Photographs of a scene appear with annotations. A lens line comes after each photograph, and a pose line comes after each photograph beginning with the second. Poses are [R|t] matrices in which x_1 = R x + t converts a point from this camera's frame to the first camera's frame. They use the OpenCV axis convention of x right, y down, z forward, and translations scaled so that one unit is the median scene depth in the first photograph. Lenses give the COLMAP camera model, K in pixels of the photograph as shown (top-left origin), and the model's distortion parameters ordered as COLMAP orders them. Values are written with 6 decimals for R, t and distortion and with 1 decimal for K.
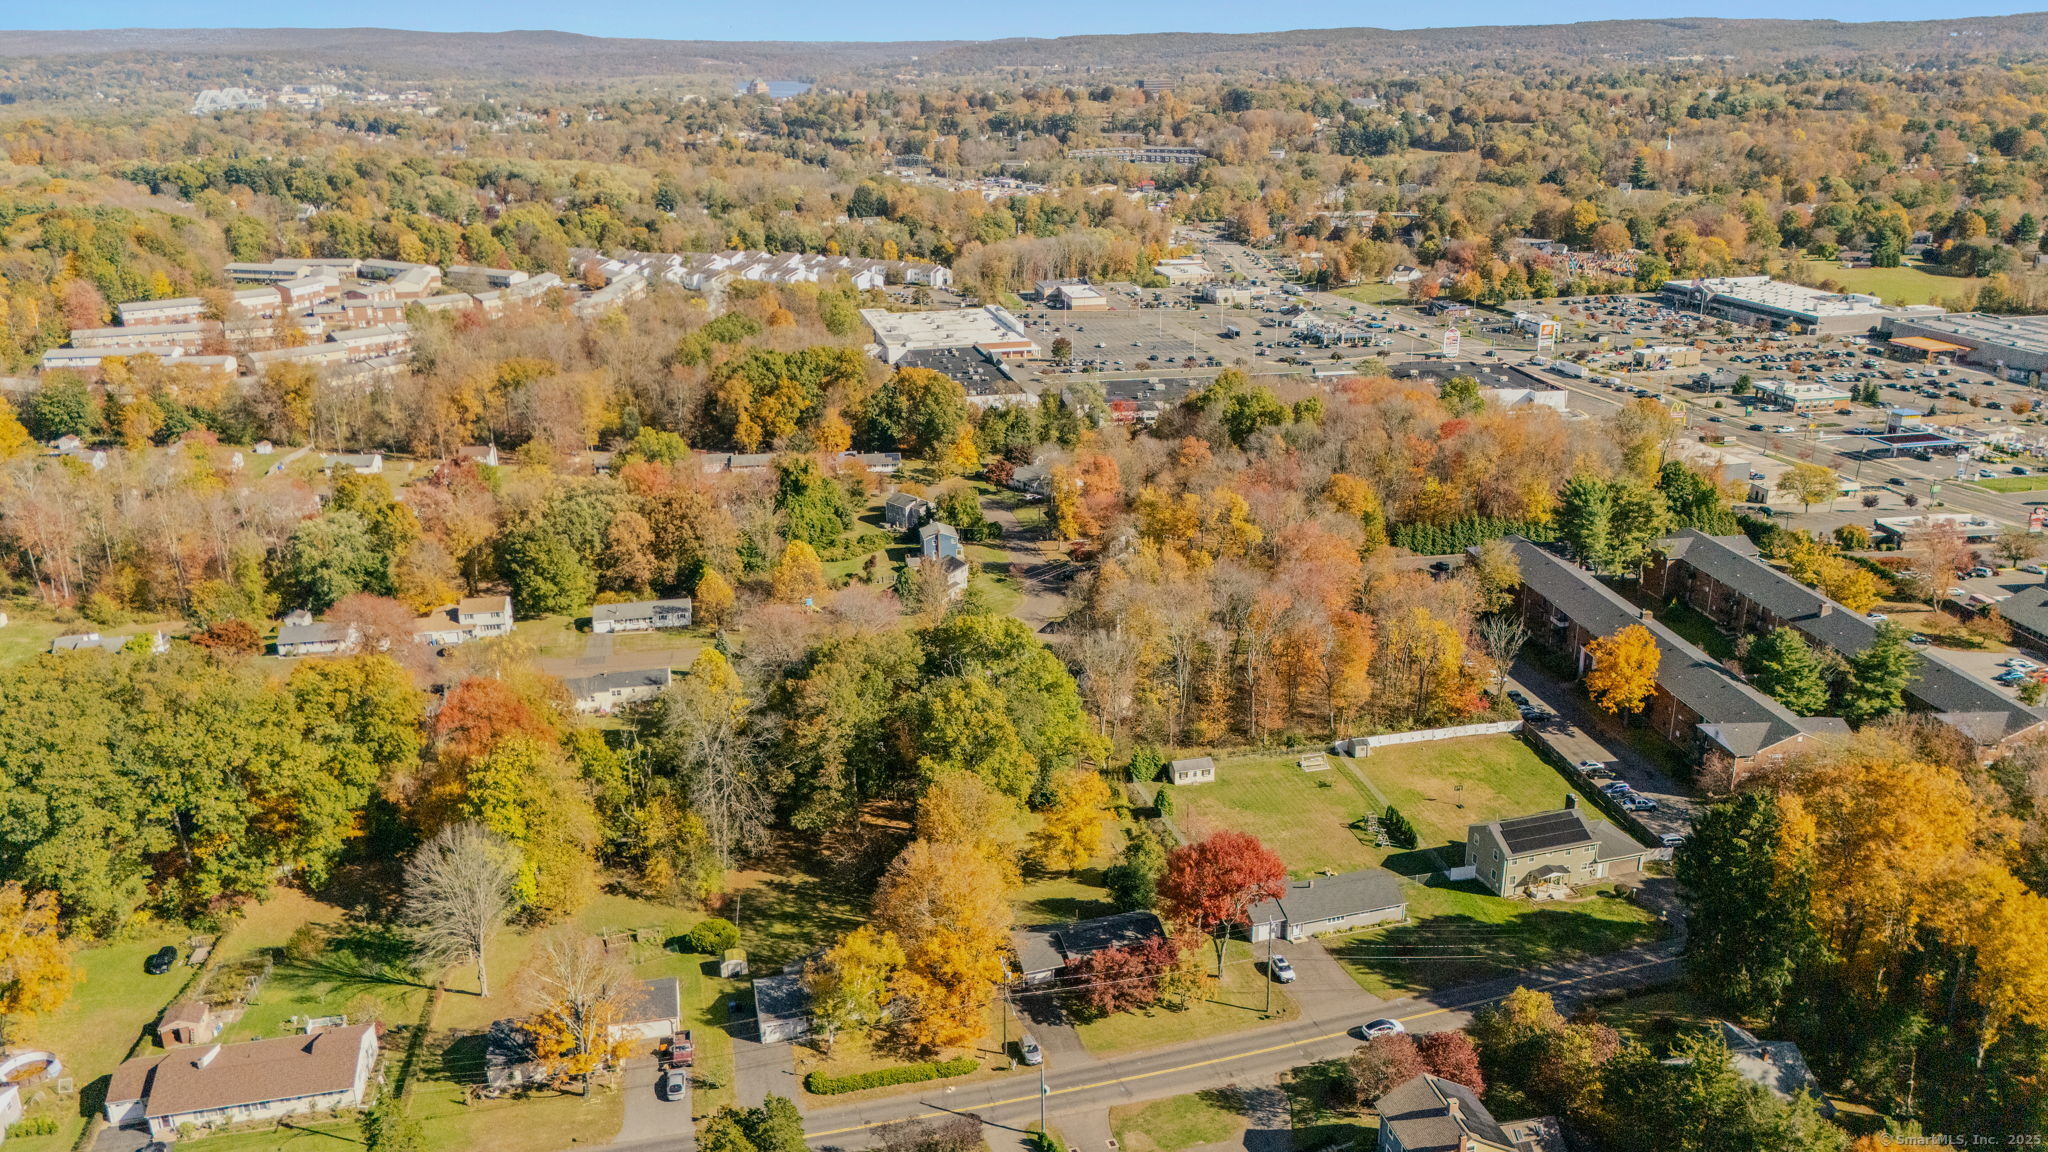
lens RADIAL K [[1444.8, 0, 1024.0], [0, 1444.8, 576.0], [0, 0, 1]] dist [0.052930, -0.006500]
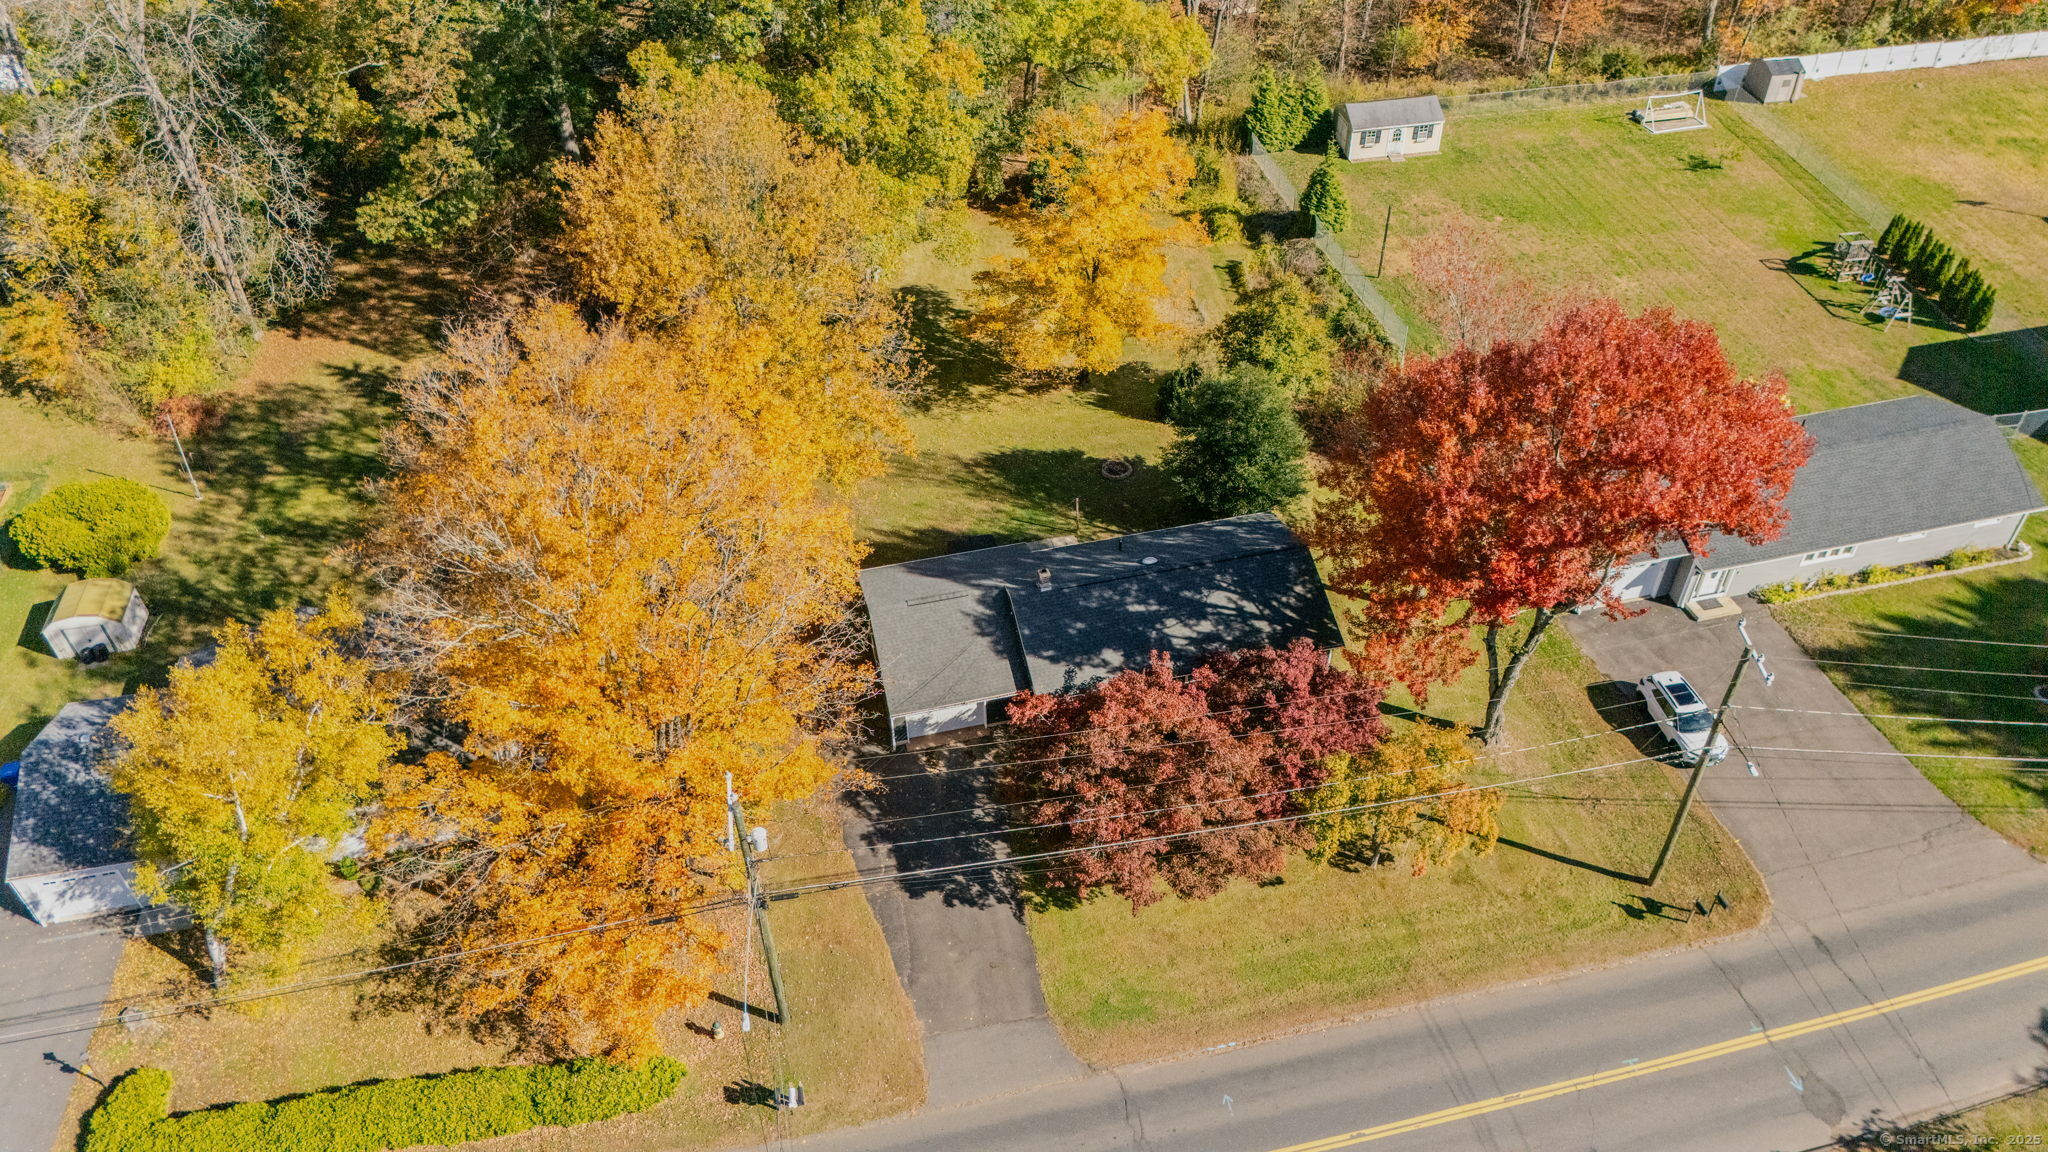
lens RADIAL K [[1444.8, 0, 1024.0], [0, 1444.8, 576.0], [0, 0, 1]] dist [0.052930, -0.006500]
pose [[0.997717, 0.038712, -0.055343, 0.040852], [-0.013687, 0.918319, 0.395605, 0.098907], [0.066137, -0.393944, 0.916752, 0.615894]]
